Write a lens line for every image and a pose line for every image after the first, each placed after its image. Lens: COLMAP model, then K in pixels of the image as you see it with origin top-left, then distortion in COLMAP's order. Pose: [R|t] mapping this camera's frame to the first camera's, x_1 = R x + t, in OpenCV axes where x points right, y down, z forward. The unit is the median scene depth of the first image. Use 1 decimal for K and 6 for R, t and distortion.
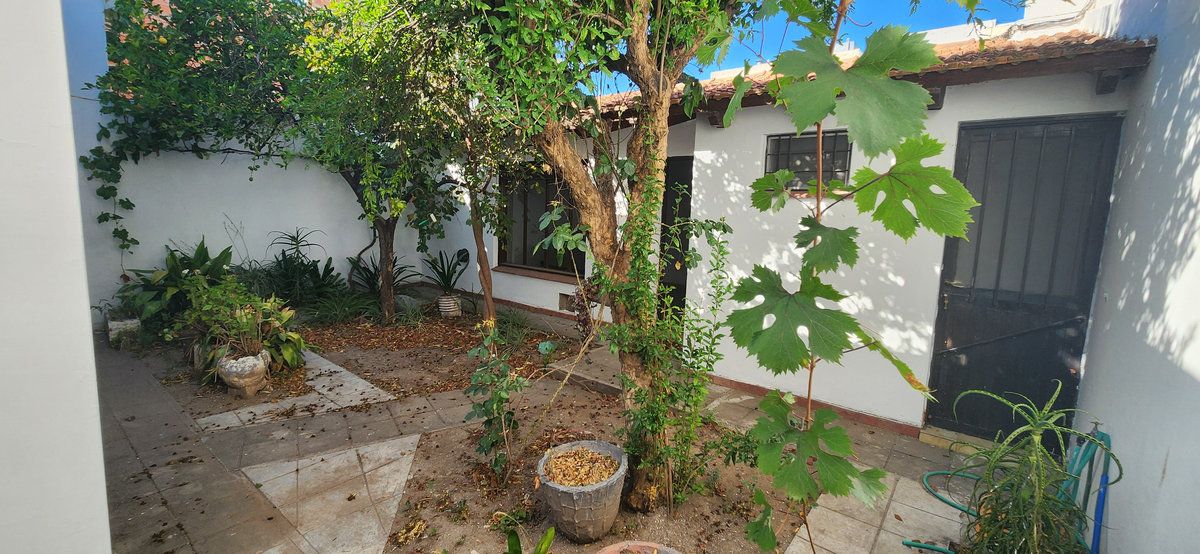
lens RADIAL K [[489.3, 0, 593.4], [0, 489.3, 268.2], [0, 0, 1]] dist [0.000235, 0.000181]
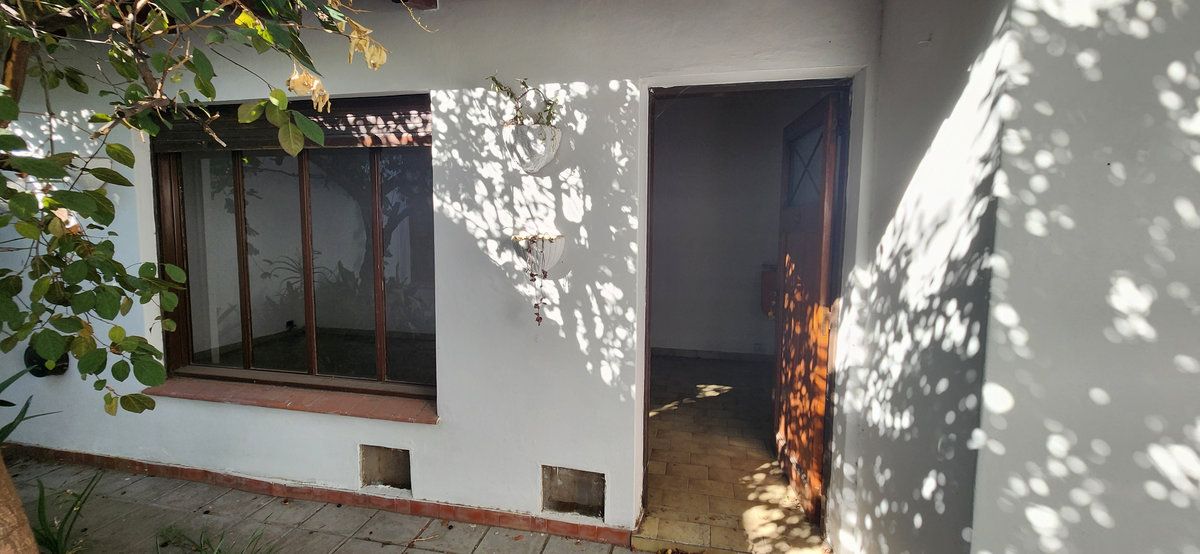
lens RADIAL K [[489.3, 0, 593.4], [0, 489.3, 268.2], [0, 0, 1]] dist [0.000235, 0.000181]
pose [[0.890554, -0.068079, 0.449754, -0.105806], [0.079471, 0.996816, -0.006473, -0.105191], [-0.447881, 0.041507, 0.893129, 0.861555]]
